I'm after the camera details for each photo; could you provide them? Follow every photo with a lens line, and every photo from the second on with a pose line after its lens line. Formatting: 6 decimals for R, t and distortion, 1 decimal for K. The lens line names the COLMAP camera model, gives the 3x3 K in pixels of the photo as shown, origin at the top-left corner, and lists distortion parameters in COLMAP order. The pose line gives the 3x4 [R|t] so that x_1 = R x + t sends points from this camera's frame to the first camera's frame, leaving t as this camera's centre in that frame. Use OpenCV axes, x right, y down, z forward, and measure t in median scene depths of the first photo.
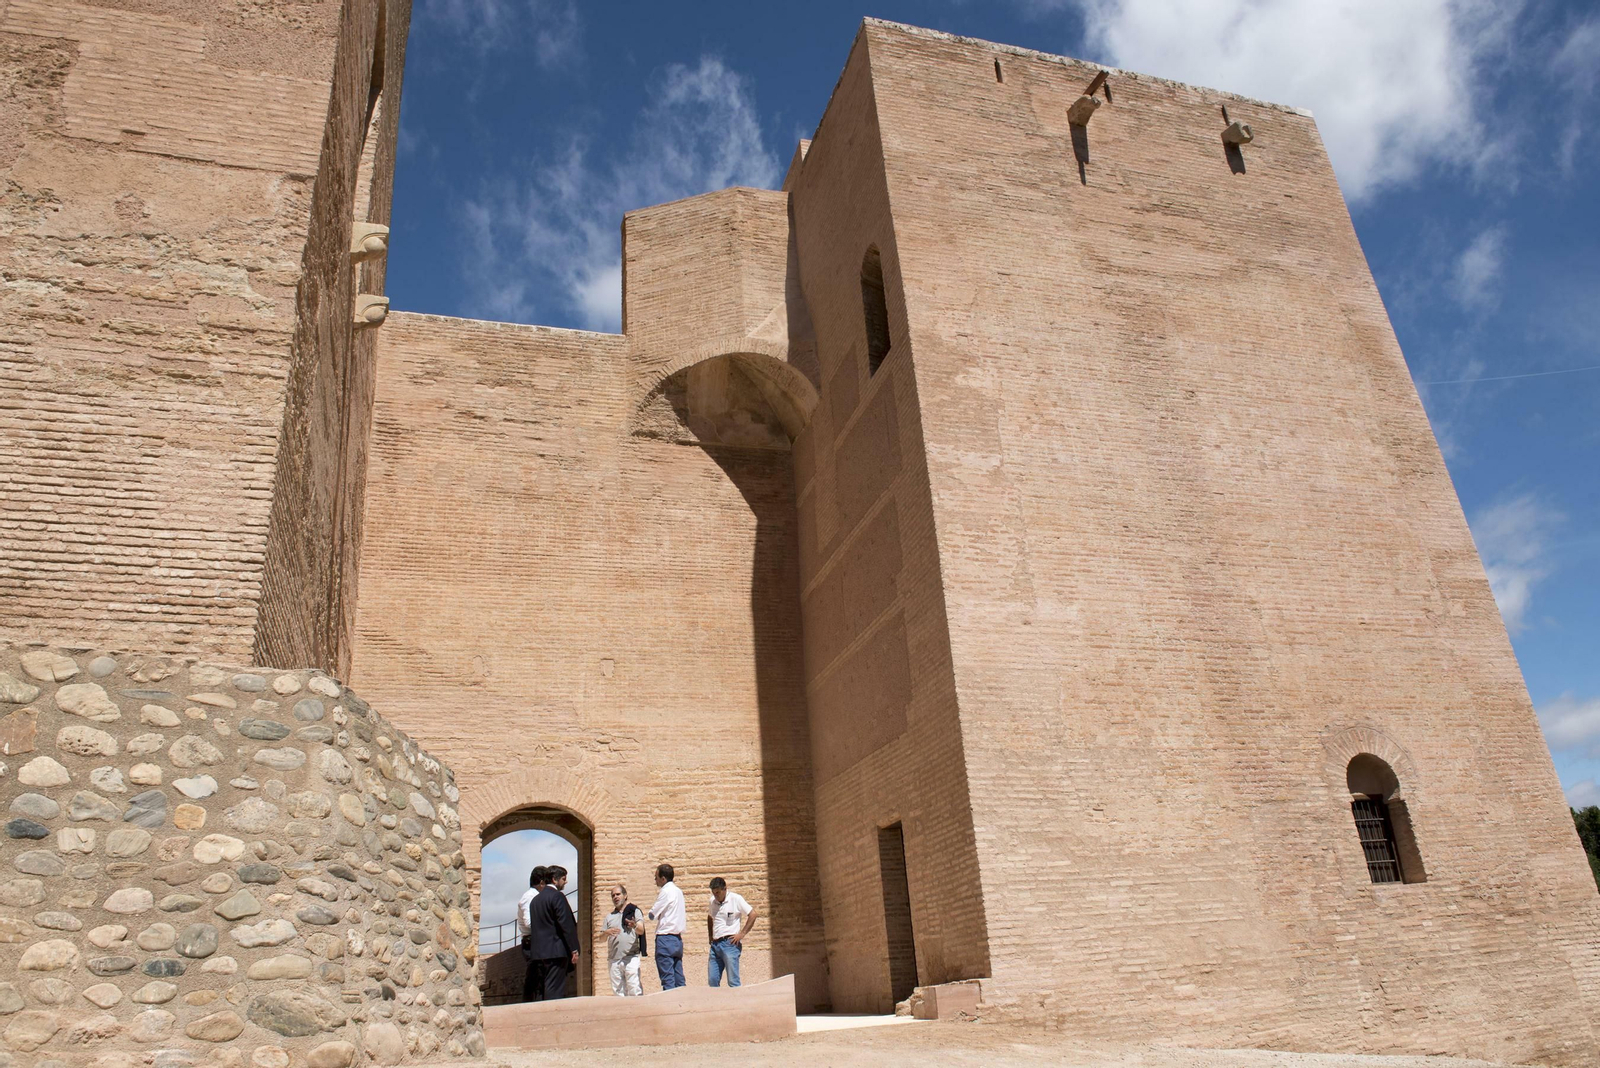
lens RADIAL K [[1097.4, 0, 800.1], [0, 1097.4, 540.3], [0, 0, 1]] dist [-0.045136, -0.005794]
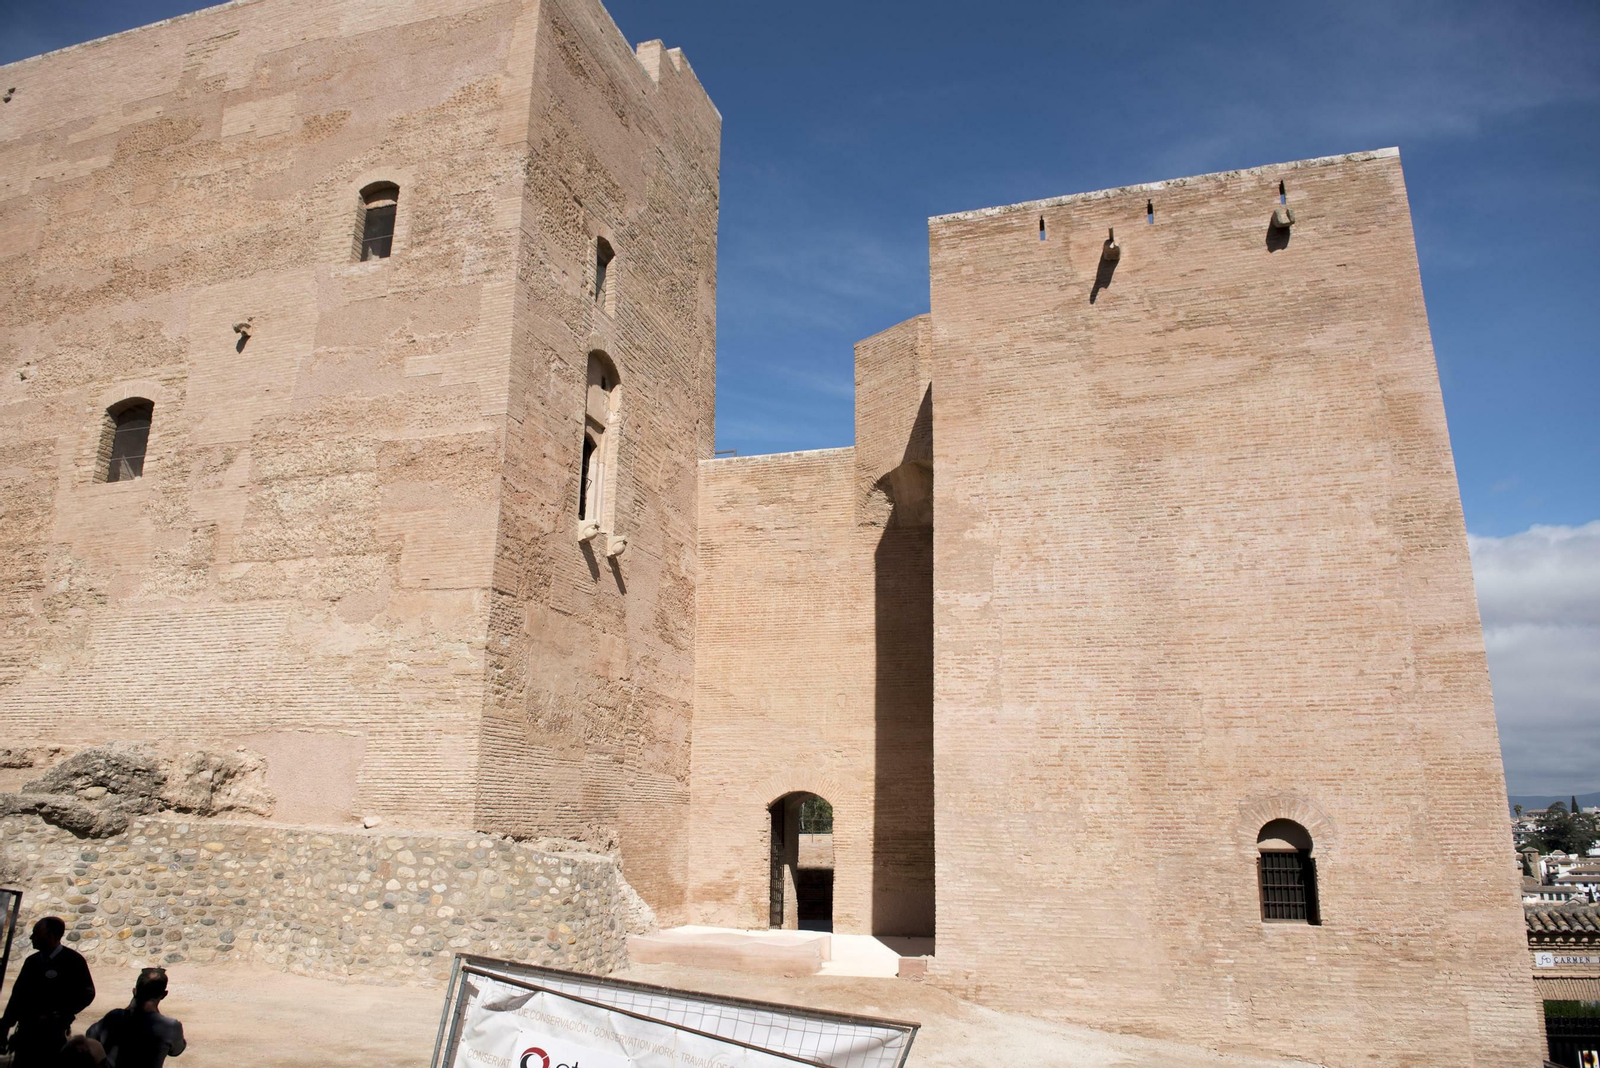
lens RADIAL K [[1097.4, 0, 800.1], [0, 1097.4, 540.3], [0, 0, 1]] dist [-0.045136, -0.005794]
pose [[0.821739, -0.065108, -0.566132, 0.802130], [0.162992, 0.978802, 0.124015, -0.366842], [0.546057, -0.194183, 0.814932, -0.263876]]
